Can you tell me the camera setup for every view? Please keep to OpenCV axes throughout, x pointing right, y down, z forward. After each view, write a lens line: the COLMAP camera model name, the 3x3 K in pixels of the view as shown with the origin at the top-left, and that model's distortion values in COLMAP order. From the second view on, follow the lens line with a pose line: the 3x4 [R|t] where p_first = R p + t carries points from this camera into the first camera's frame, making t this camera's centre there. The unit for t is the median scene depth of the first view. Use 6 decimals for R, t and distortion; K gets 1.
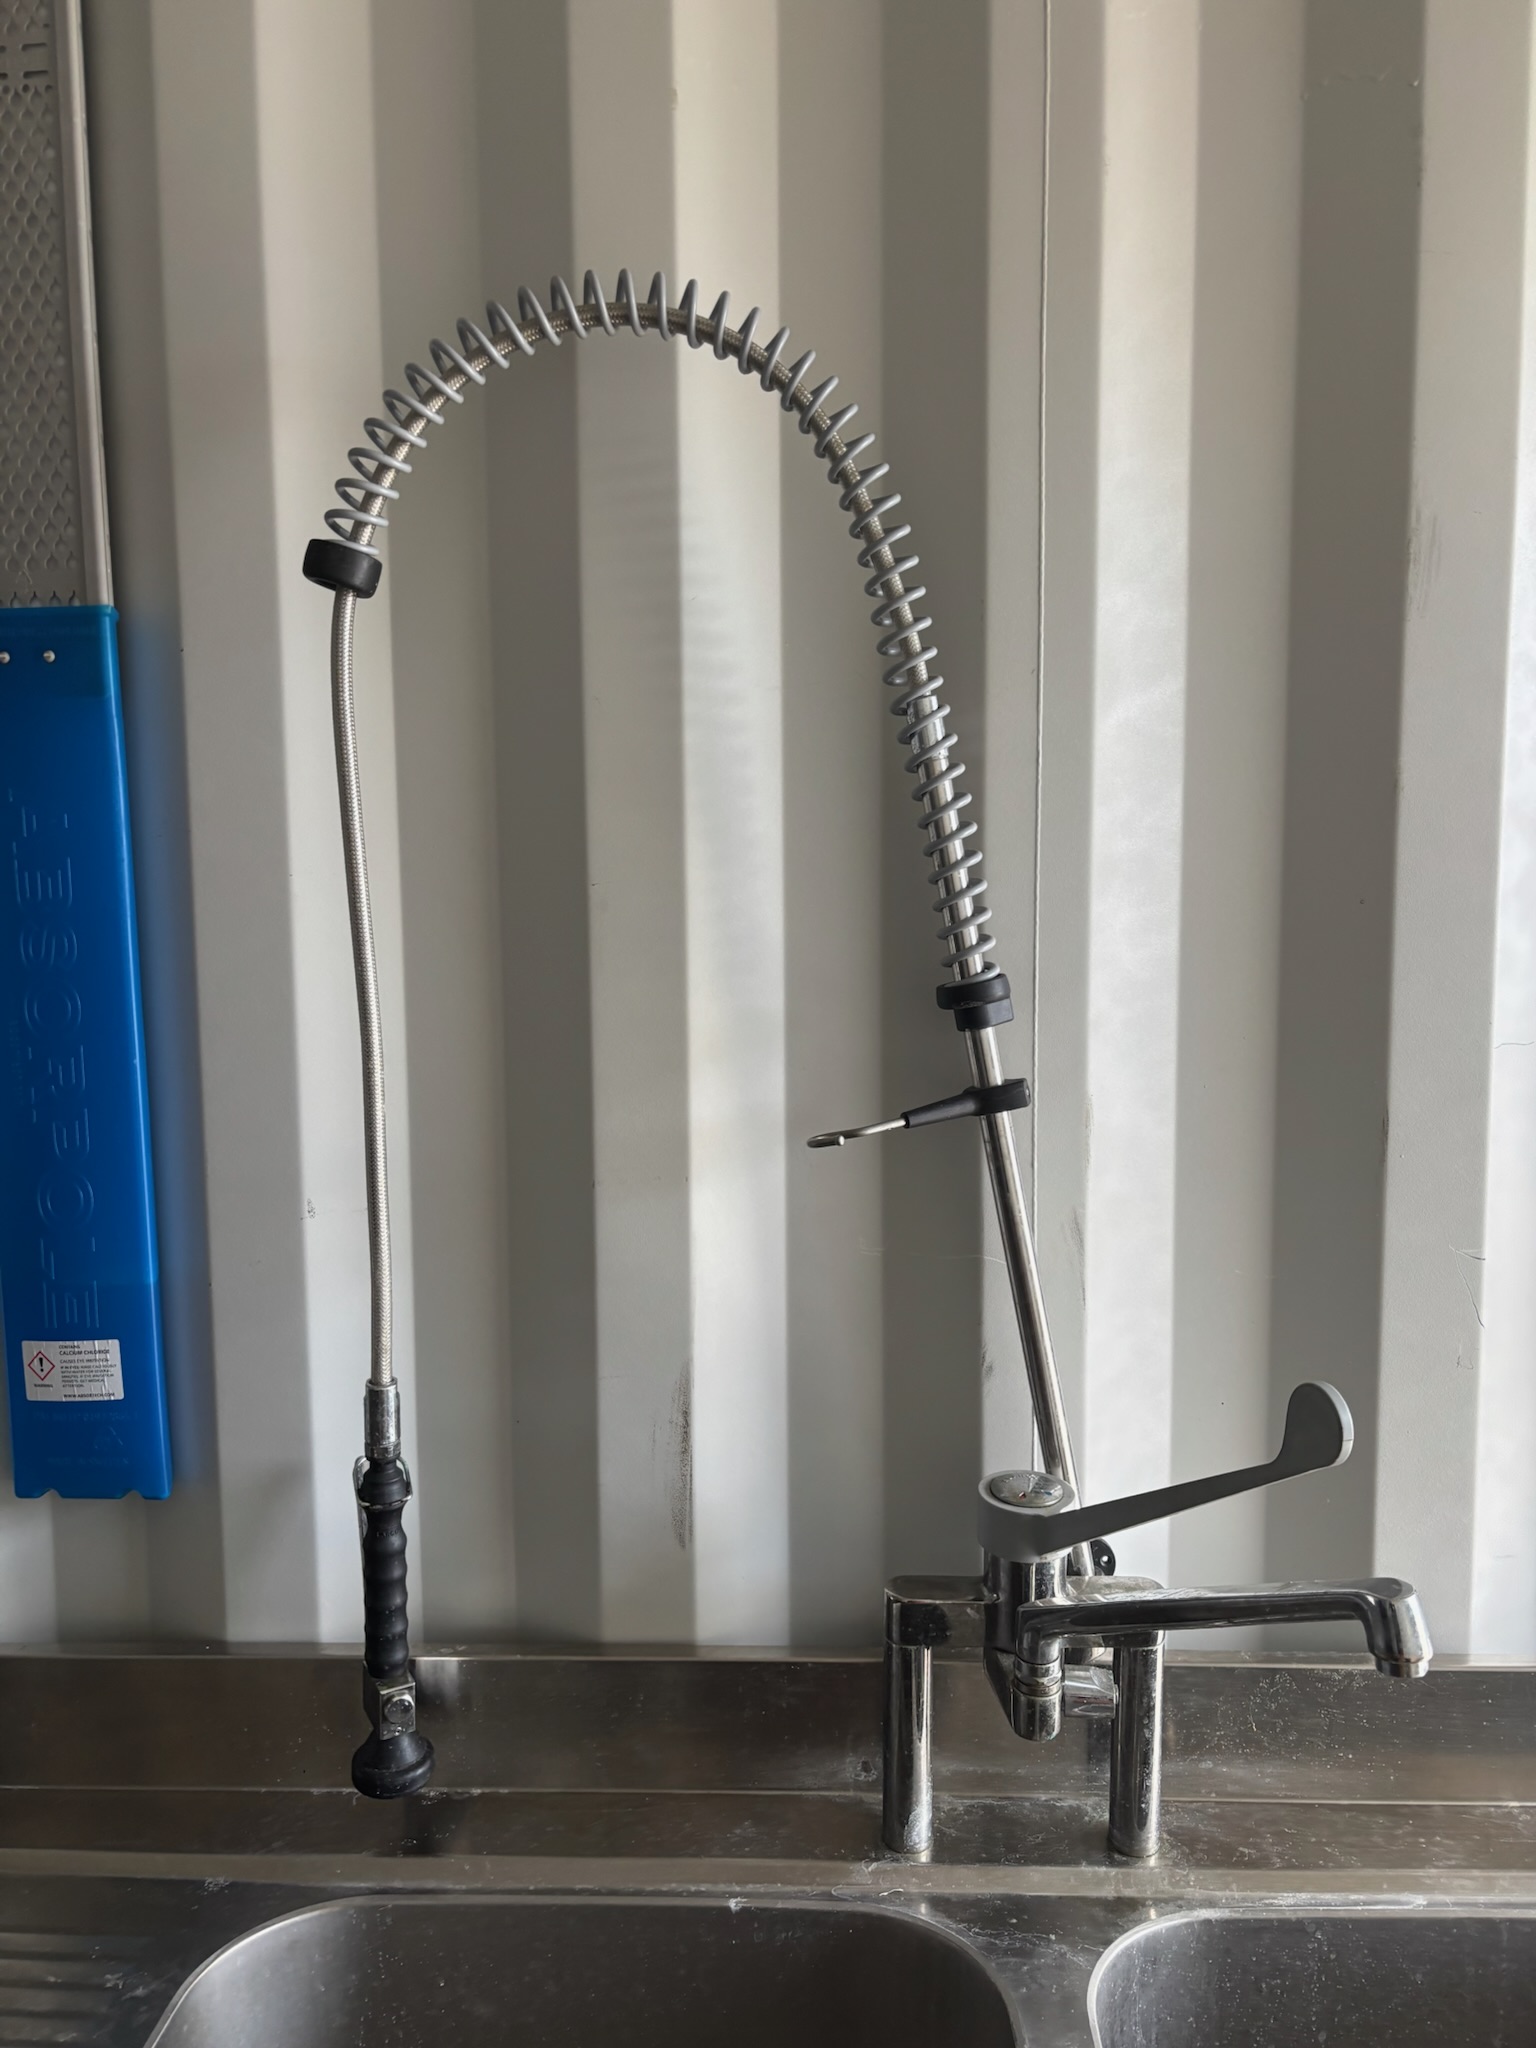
lens RADIAL K [[1533.2, 0, 779.2], [0, 1533.2, 1013.0], [0, 0, 1]] dist [0.028743, -0.030518]
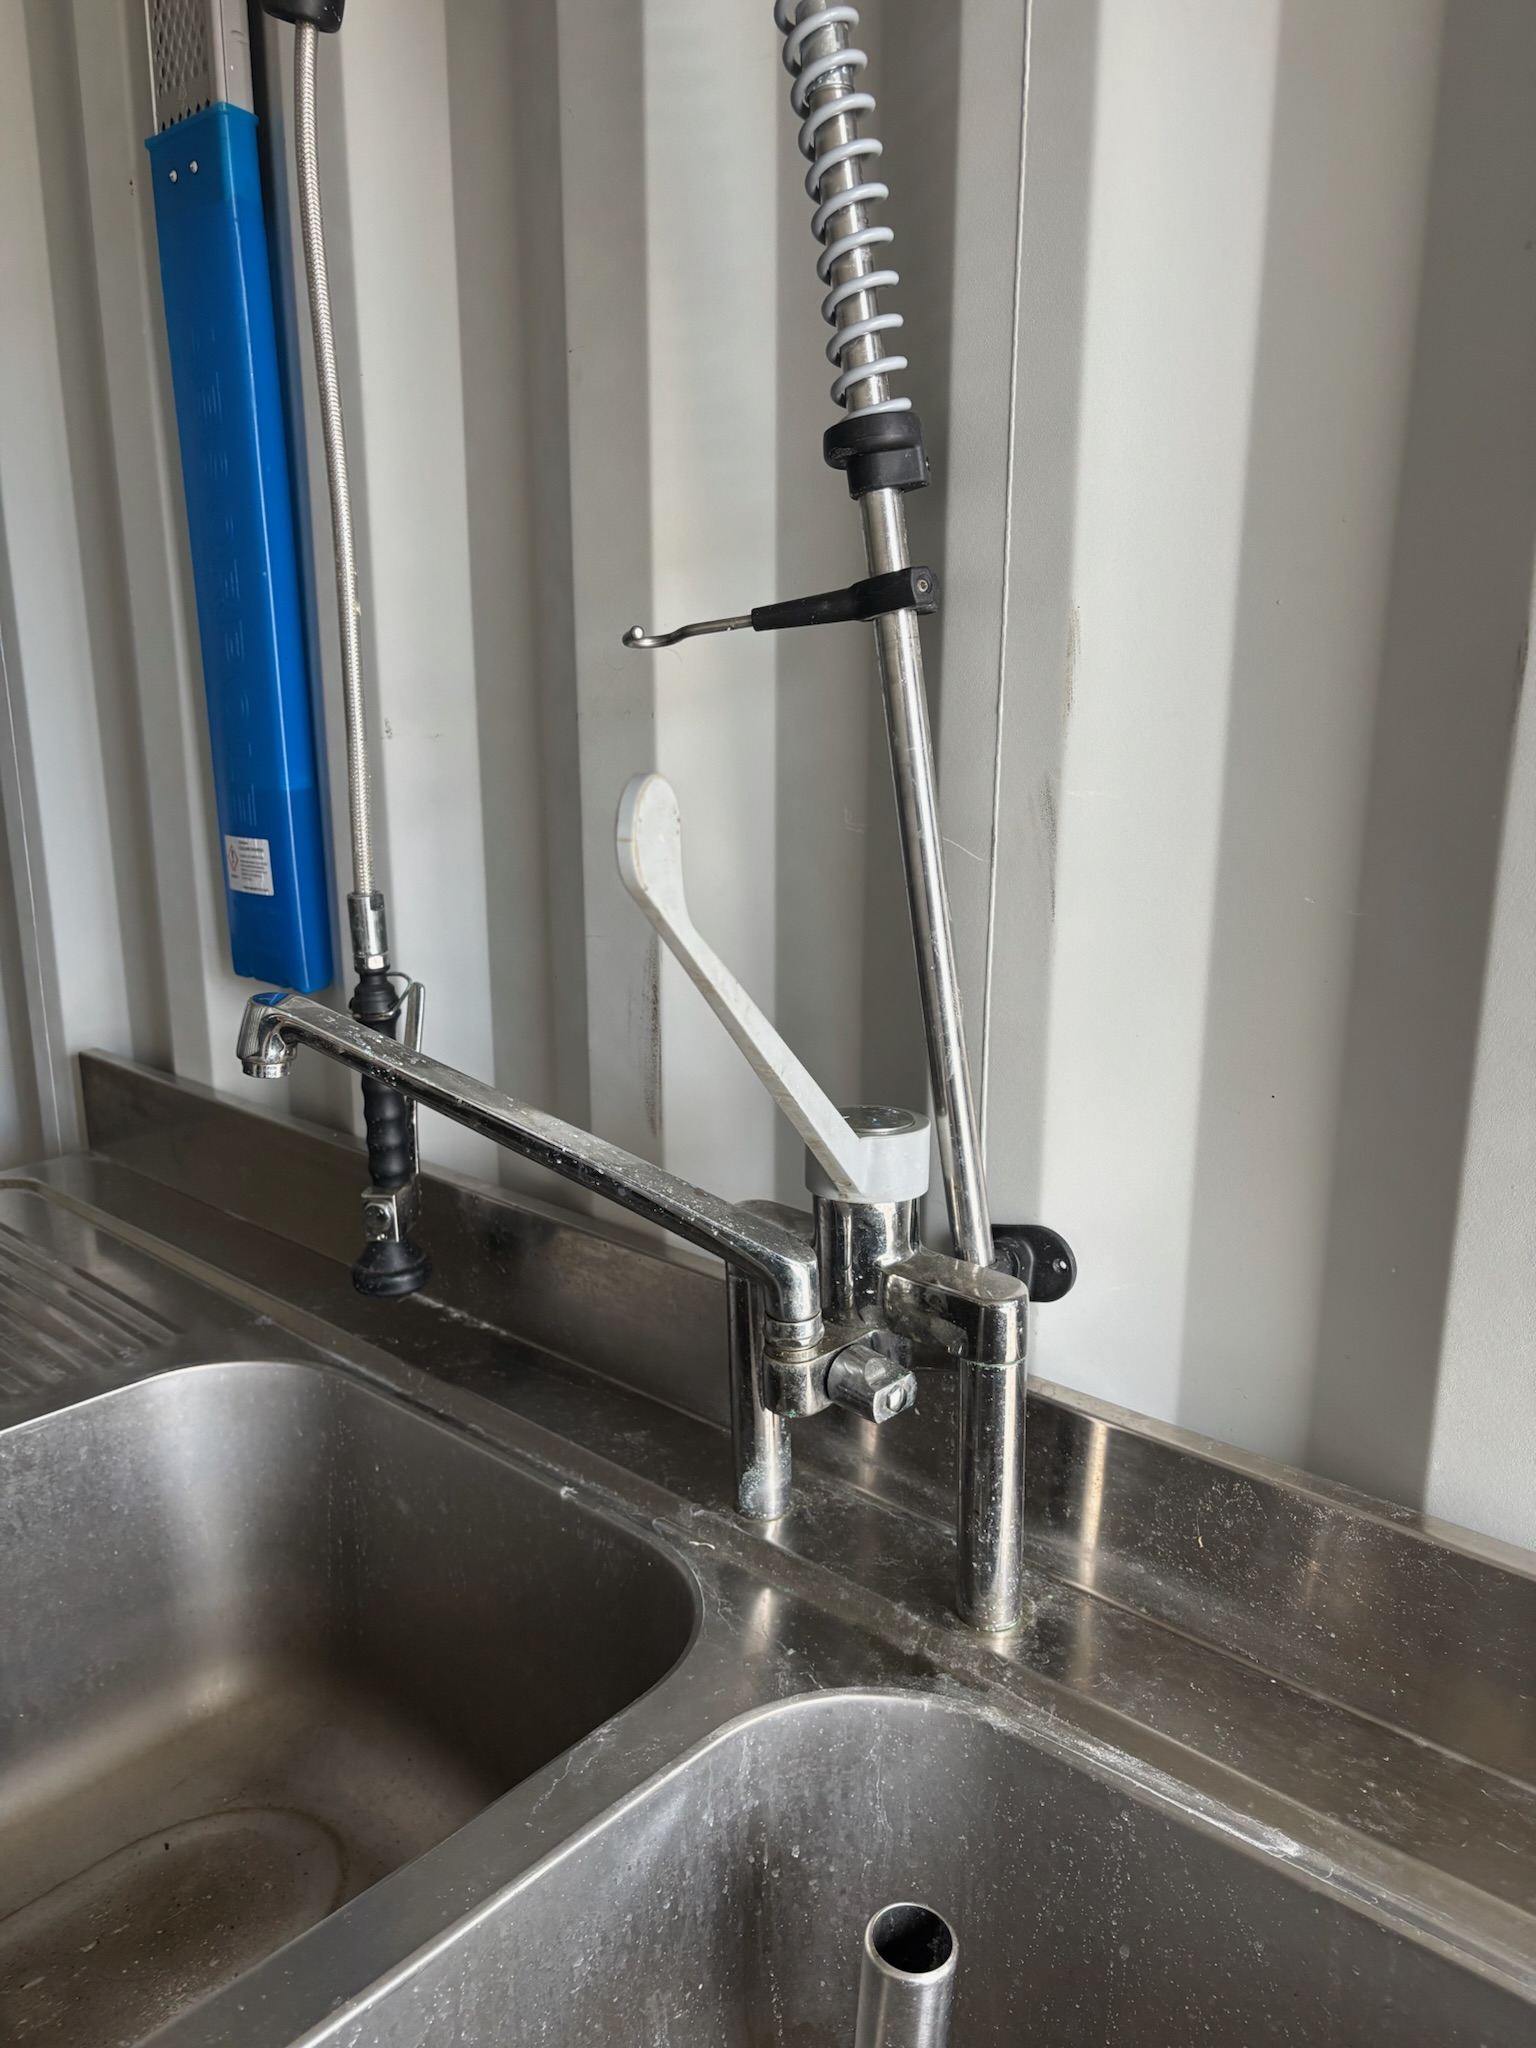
lens RADIAL K [[1533.2, 0, 777.7], [0, 1533.2, 1022.3], [0, 0, 1]] dist [0.028743, -0.030518]
pose [[0.781428, 0.160736, -0.602938, 0.560696], [-0.070480, 0.982806, 0.170660, 0.132880], [0.620003, -0.090863, 0.779321, 0.377004]]
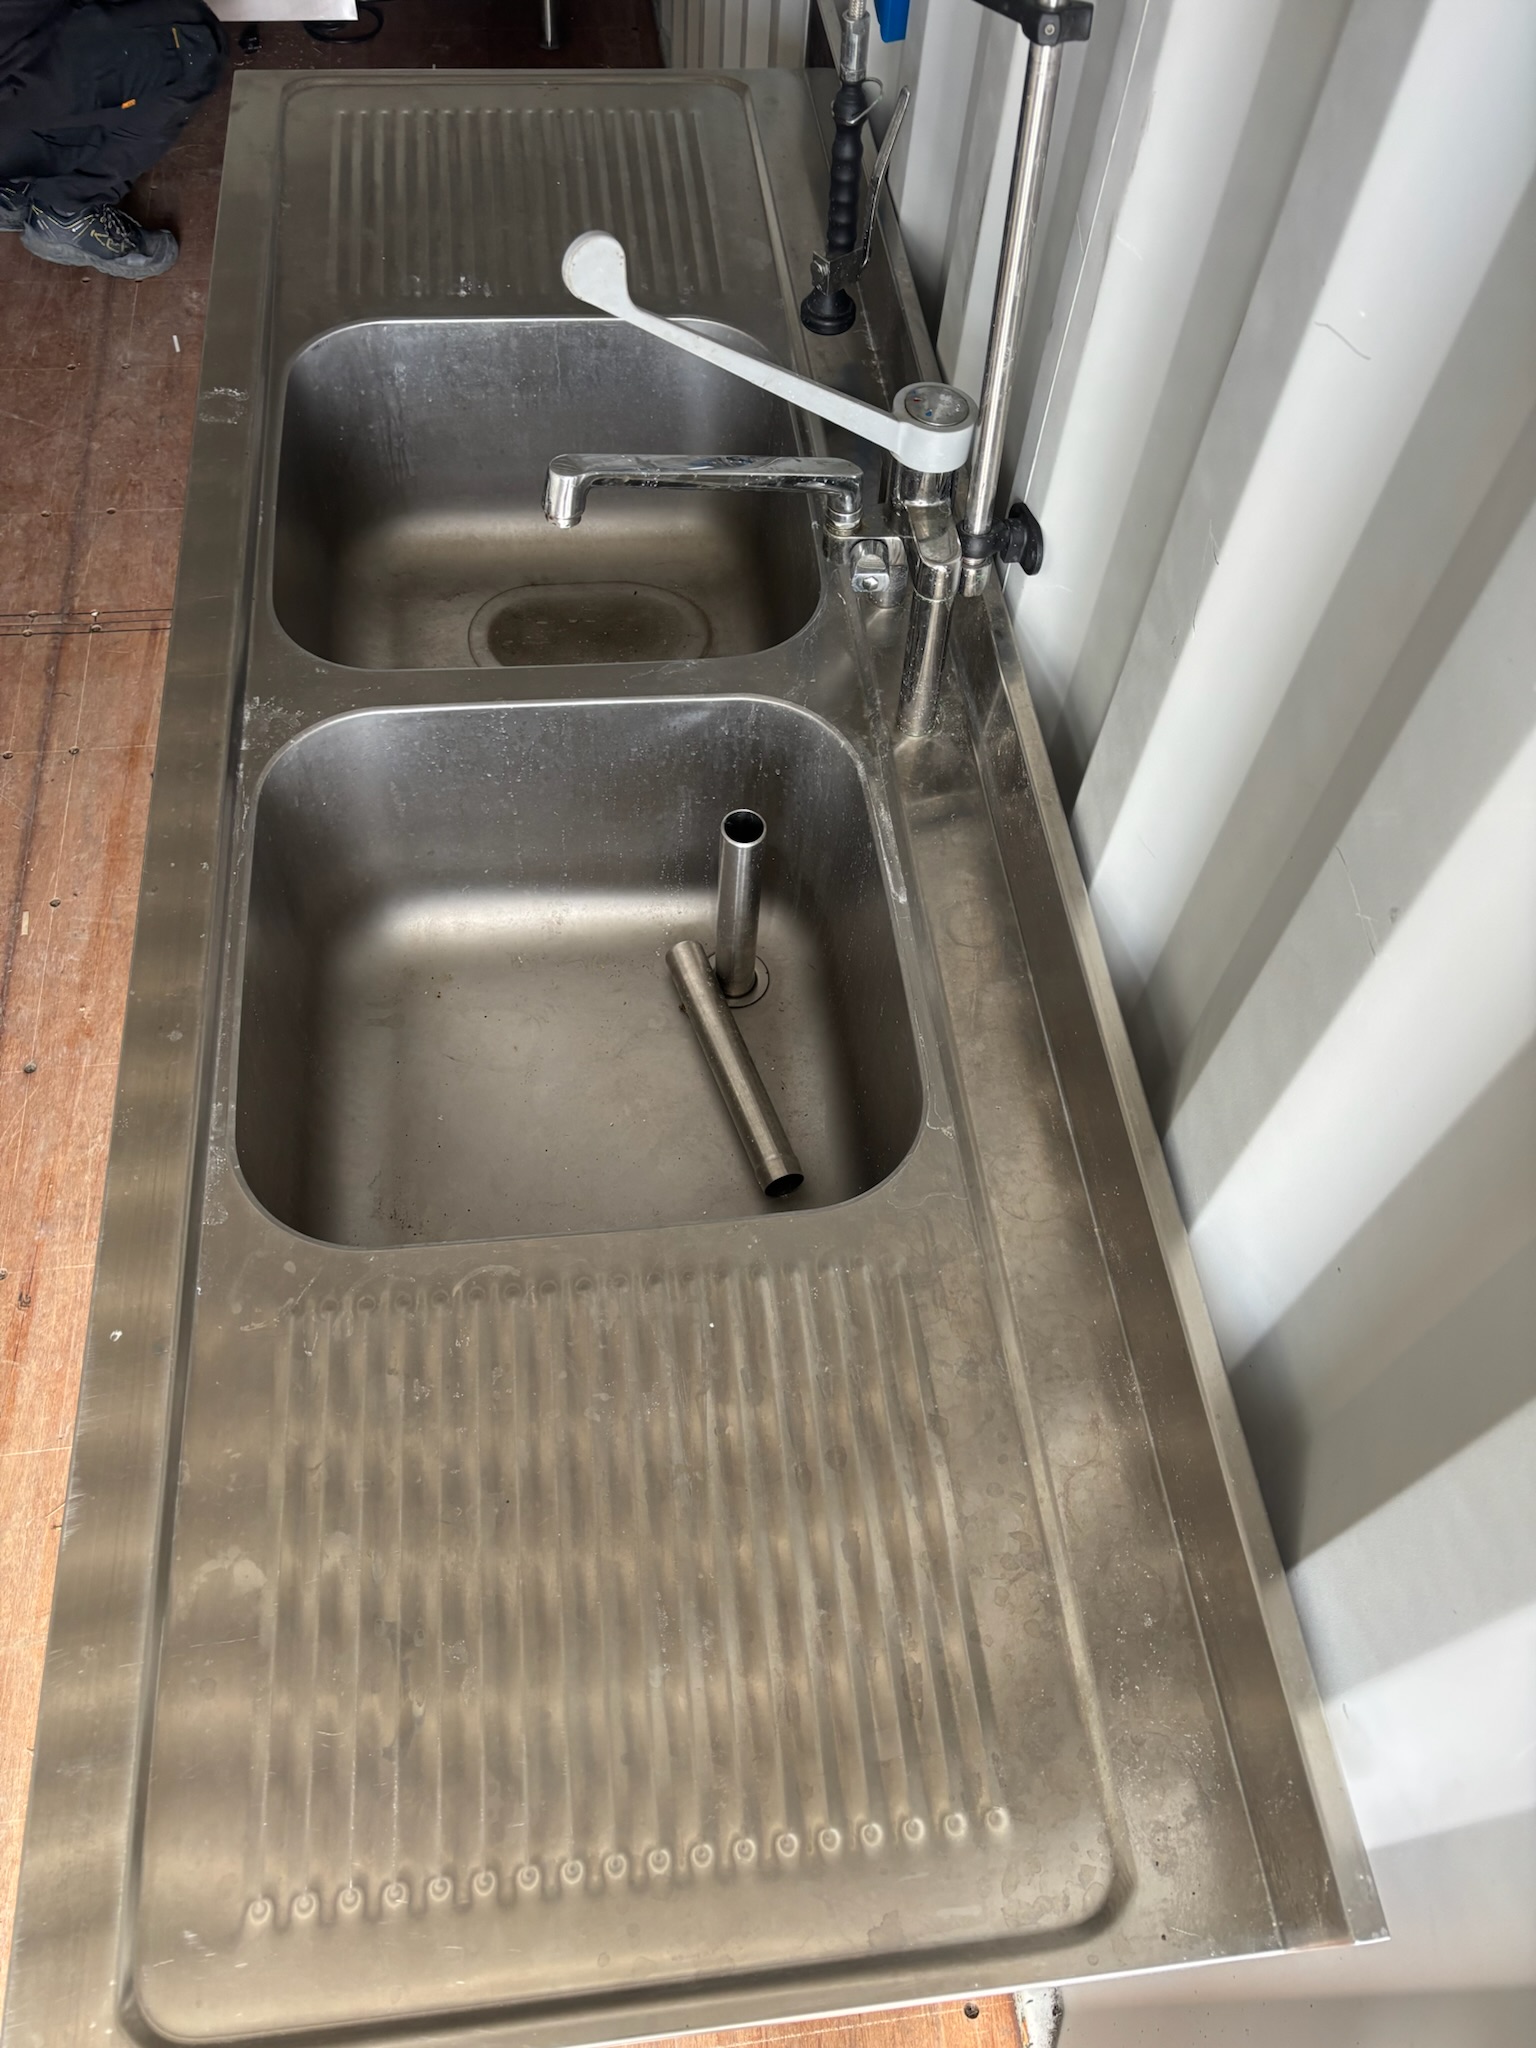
lens RADIAL K [[1533.2, 0, 768.6], [0, 1533.2, 1025.8], [0, 0, 1]] dist [0.028743, -0.030518]
pose [[0.164044, 0.842680, -0.512816, 1.062697], [-0.152851, 0.535293, 0.830721, -0.350029], [0.974539, -0.057890, 0.216616, 0.603176]]
